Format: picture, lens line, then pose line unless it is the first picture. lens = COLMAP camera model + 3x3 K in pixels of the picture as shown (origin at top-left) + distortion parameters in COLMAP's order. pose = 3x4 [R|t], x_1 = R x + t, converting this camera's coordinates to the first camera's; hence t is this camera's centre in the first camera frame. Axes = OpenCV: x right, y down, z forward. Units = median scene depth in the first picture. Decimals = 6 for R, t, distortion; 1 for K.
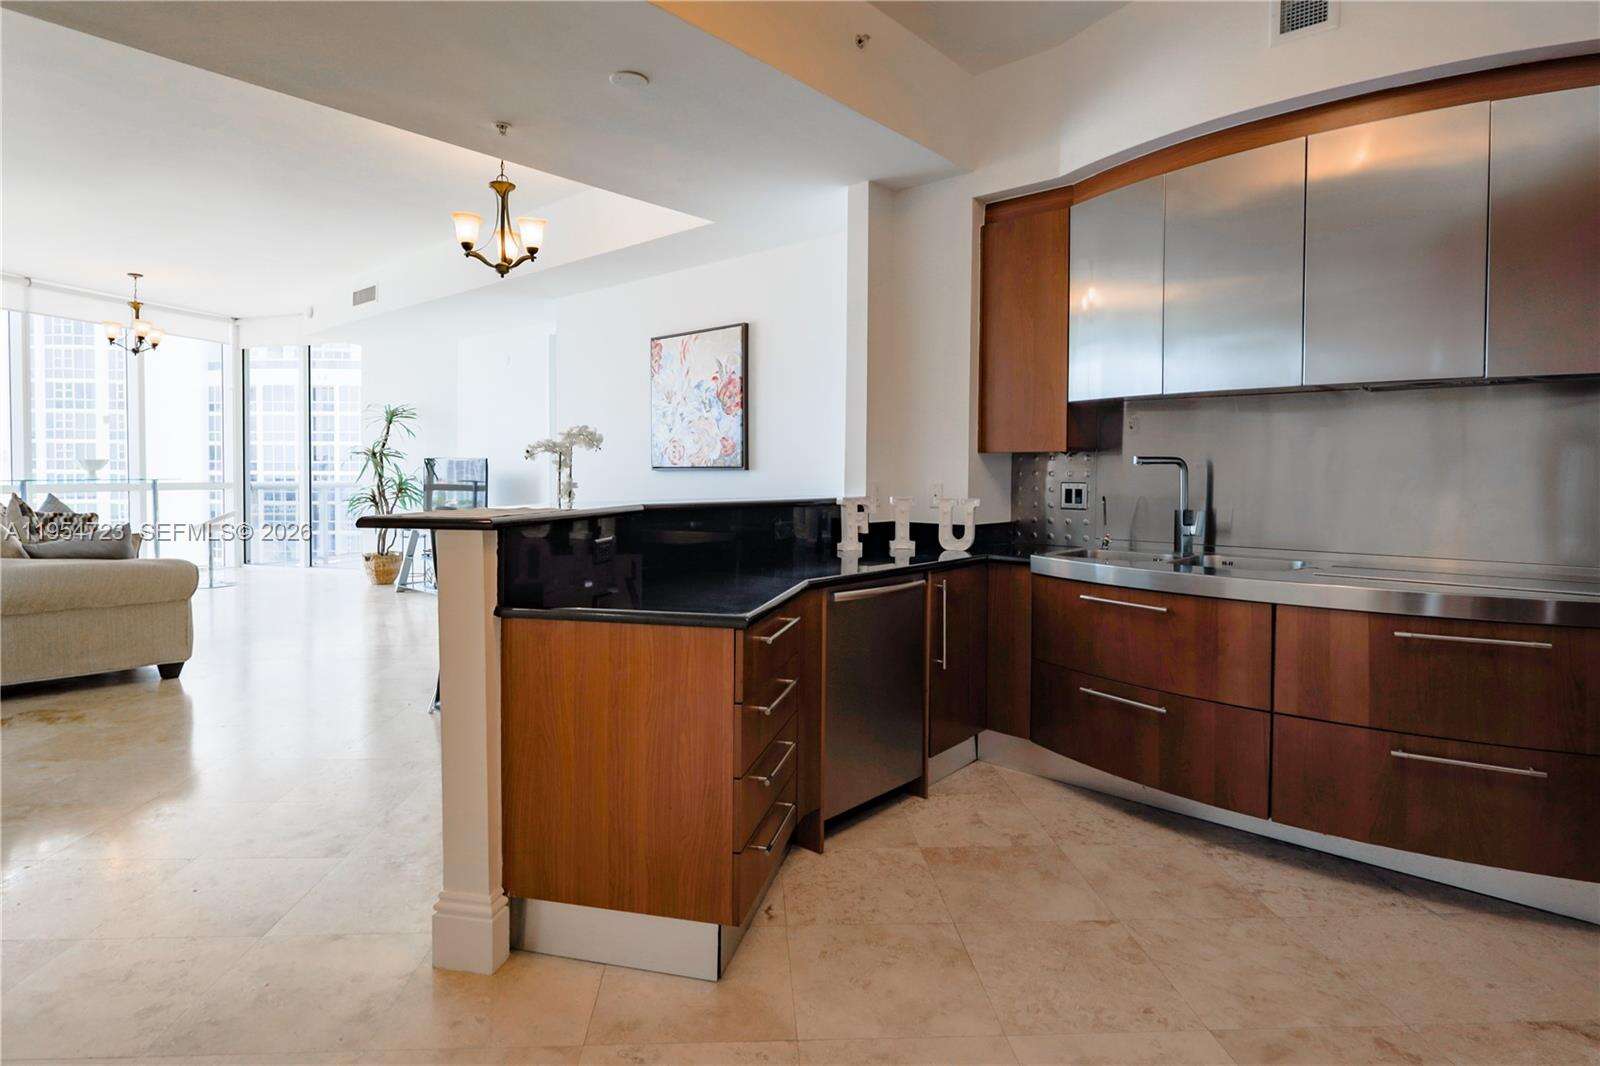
lens RADIAL K [[855.1, 0, 791.5], [0, 855.1, 491.4], [0, 0, 1]] dist [0.000748, 0.000801]
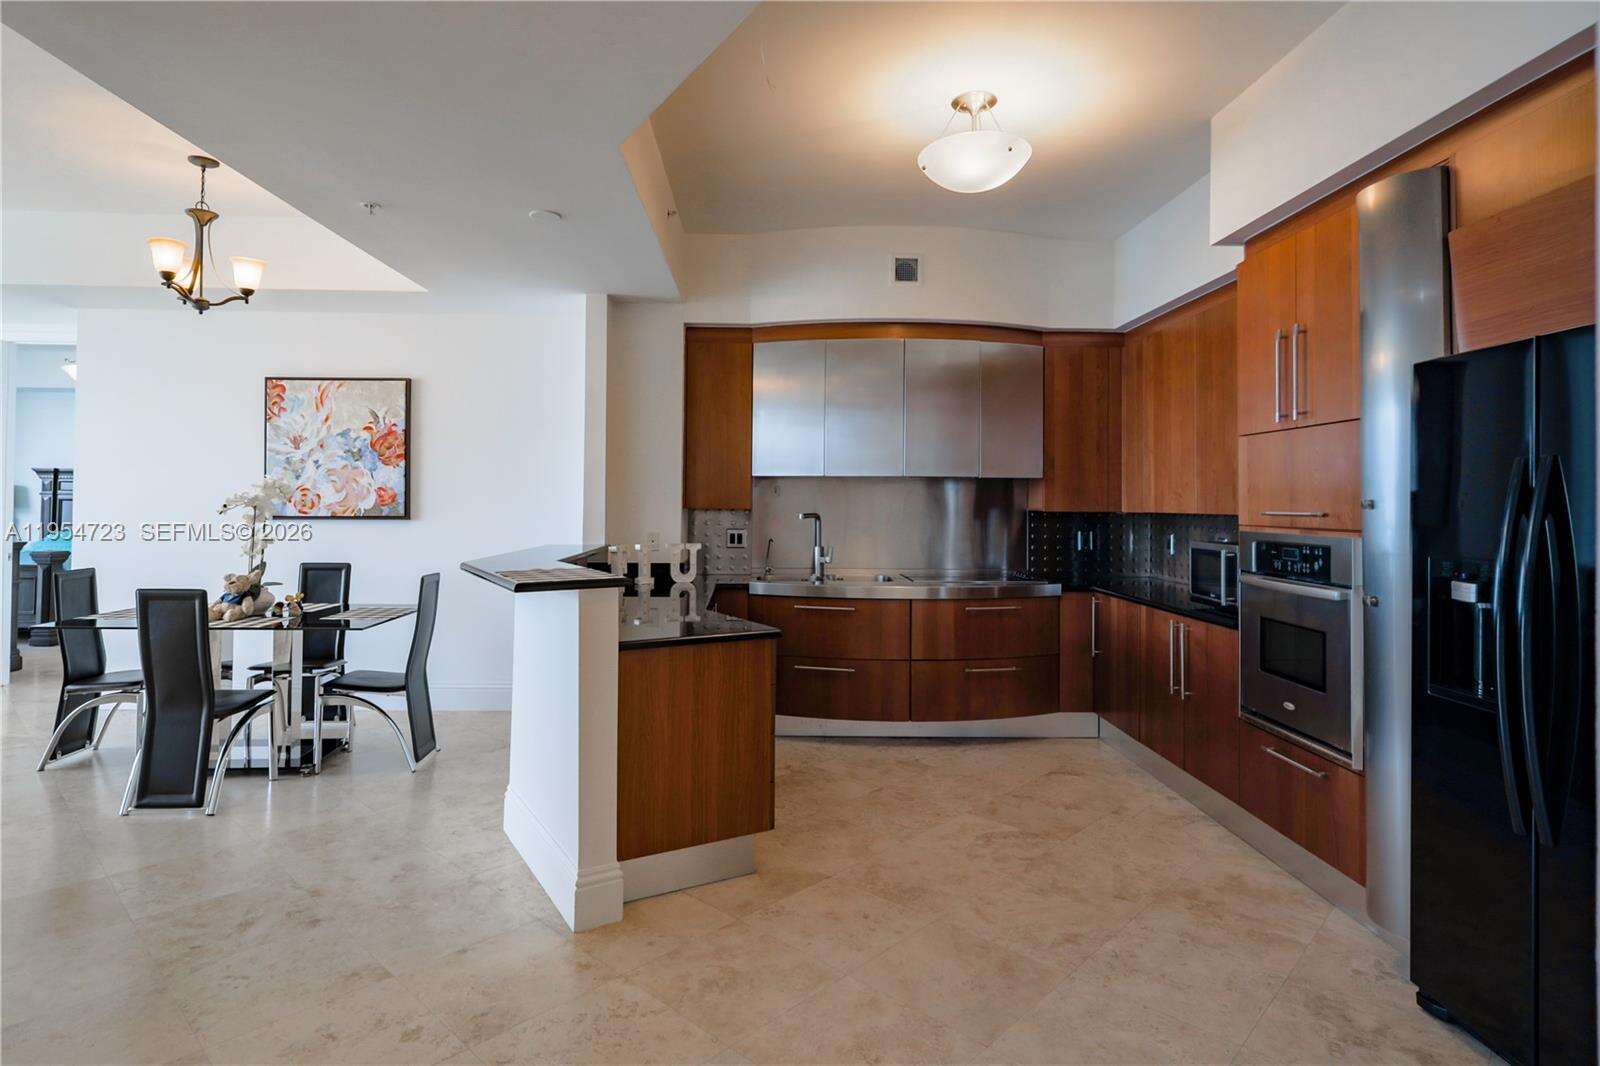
lens RADIAL K [[845.7, 0, 794.7], [0, 845.7, 484.9], [0, 0, 1]] dist [0.001787, -0.000227]
pose [[0.725180, 0.013996, 0.688417, -0.509098], [0.013445, 0.999315, -0.034480, -0.030749], [-0.688428, 0.034260, 0.724495, -0.078630]]
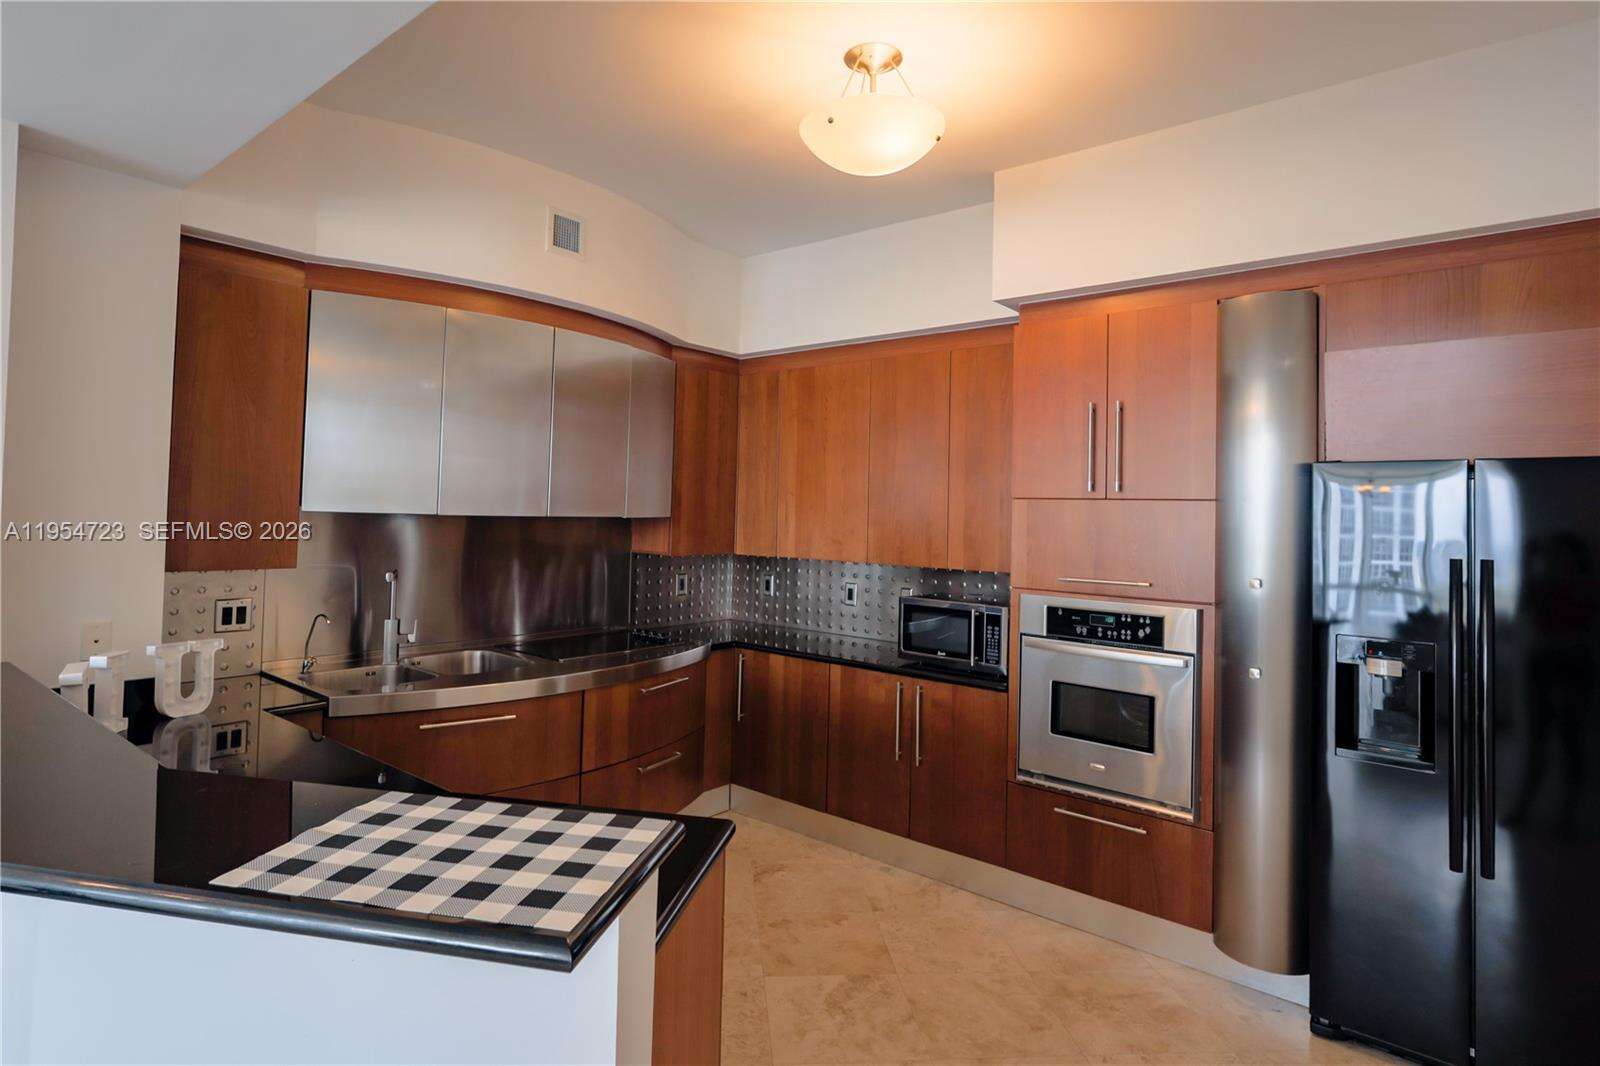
lens RADIAL K [[845.7, 0, 794.7], [0, 845.7, 484.9], [0, 0, 1]] dist [0.001787, -0.000227]
pose [[-0.027918, 0.026791, 0.999251, -0.454377], [-0.001182, 0.999639, -0.026834, -0.089212], [-0.999610, -0.001930, -0.027876, 0.431630]]
